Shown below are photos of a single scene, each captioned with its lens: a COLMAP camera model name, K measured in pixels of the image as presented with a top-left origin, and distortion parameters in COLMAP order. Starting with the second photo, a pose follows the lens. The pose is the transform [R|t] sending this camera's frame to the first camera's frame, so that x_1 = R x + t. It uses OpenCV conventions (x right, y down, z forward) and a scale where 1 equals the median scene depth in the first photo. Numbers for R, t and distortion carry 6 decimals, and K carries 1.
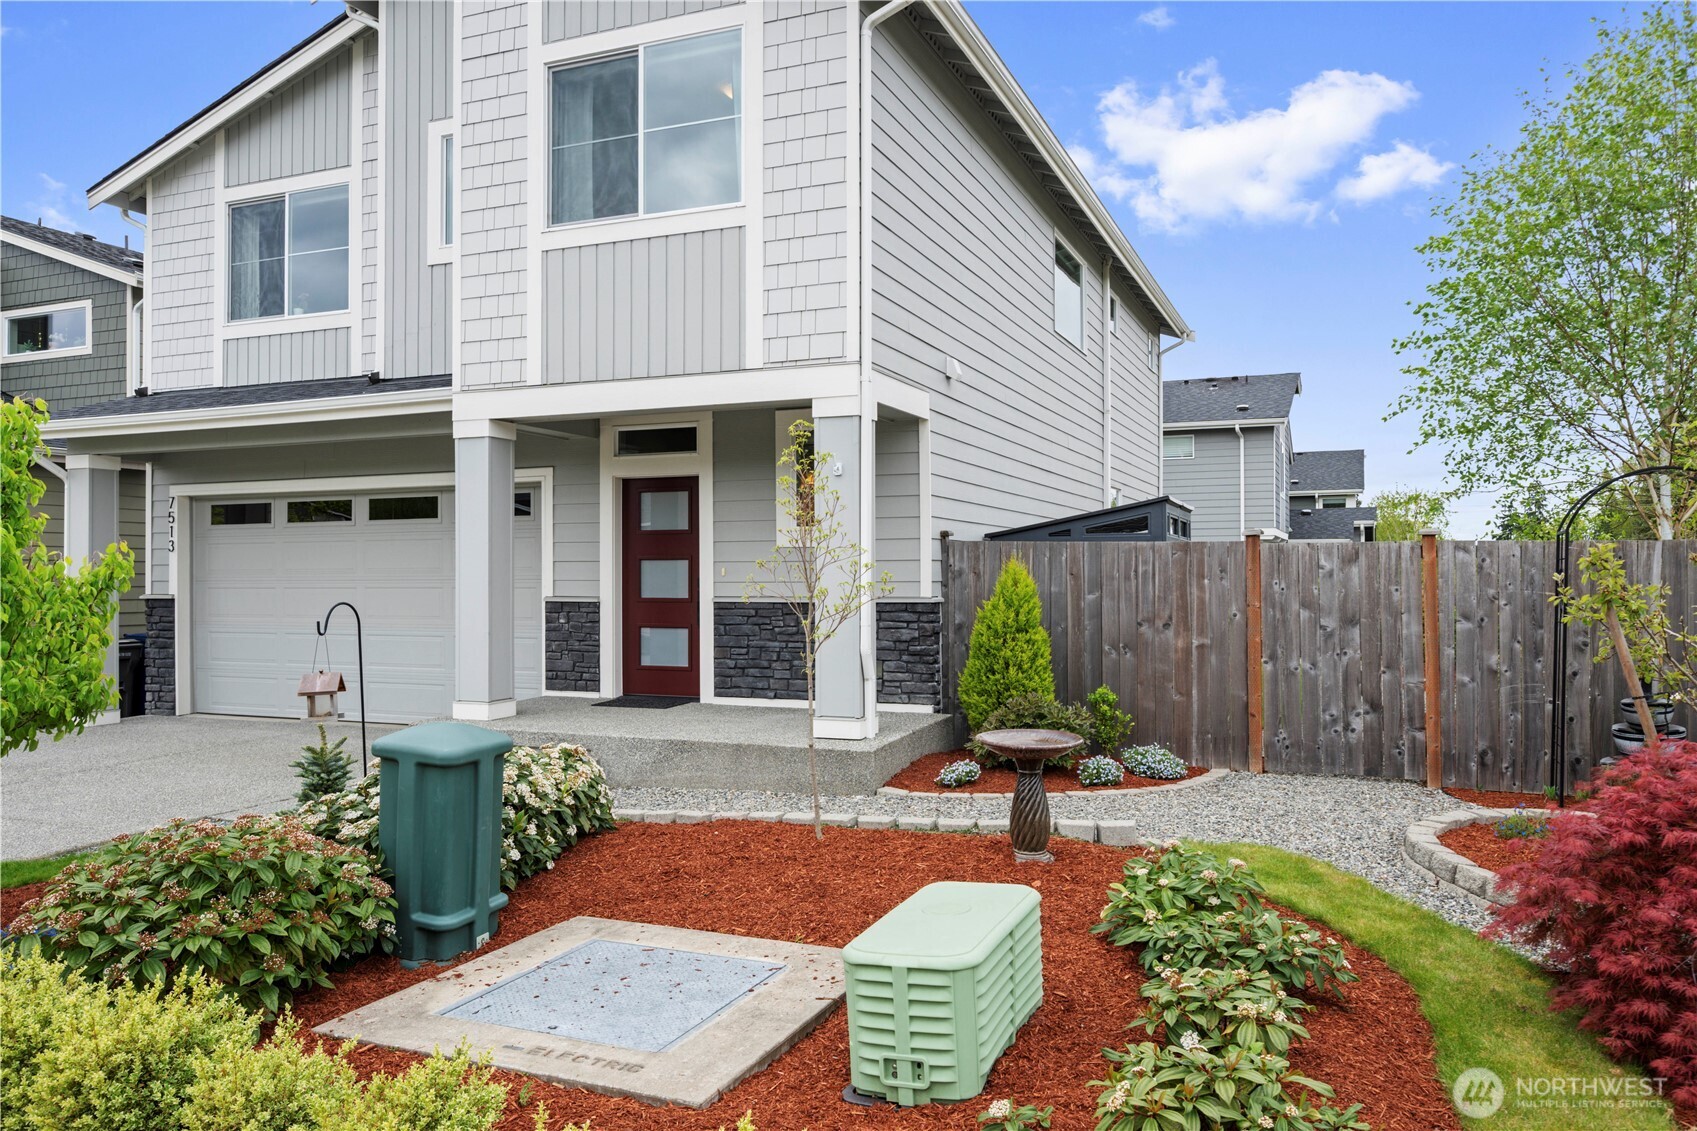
lens RADIAL K [[1219.5, 0, 848.5], [0, 1219.5, 565.5], [0, 0, 1]] dist [-0.005926, -0.000313]
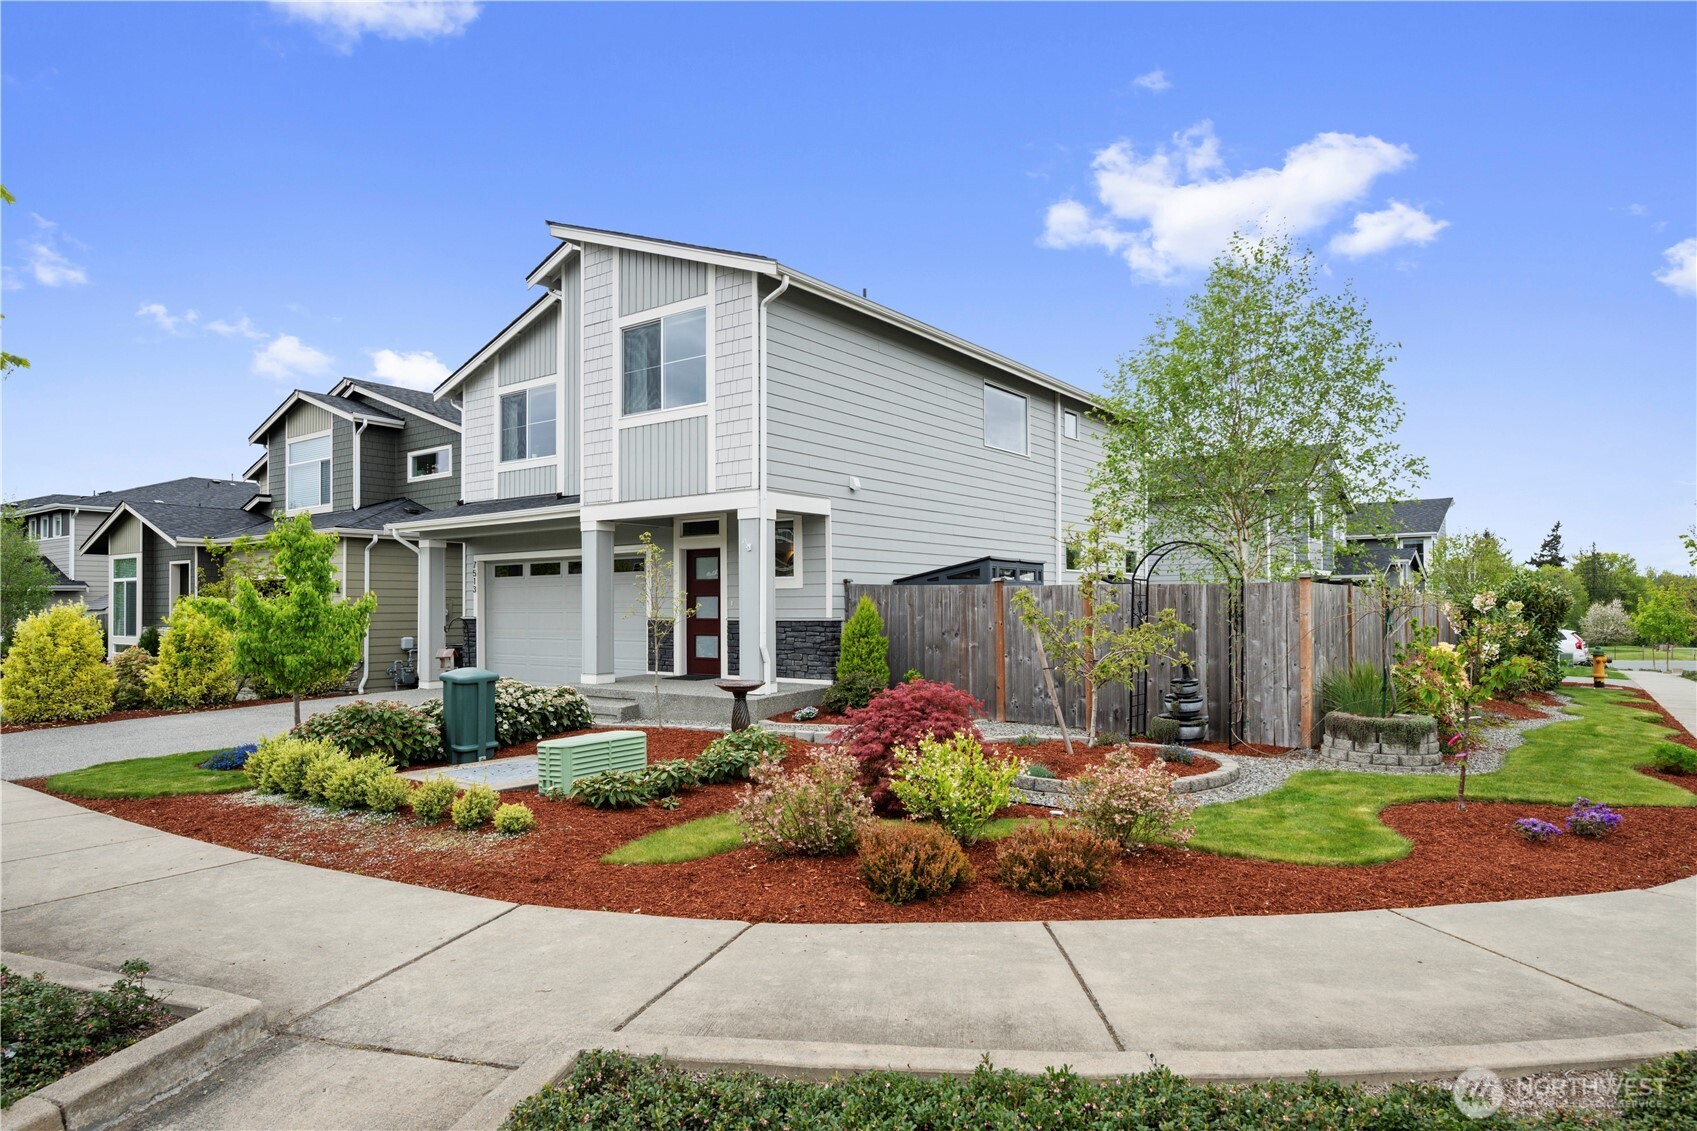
lens RADIAL K [[978.5, 0, 849.6], [0, 978.5, 589.2], [0, 0, 1]] dist [0.000329, -0.000088]
pose [[0.970841, -0.005158, -0.239671, 0.423511], [0.002973, 0.999951, -0.009474, -0.001297], [0.239708, 0.008485, 0.970808, -0.338421]]
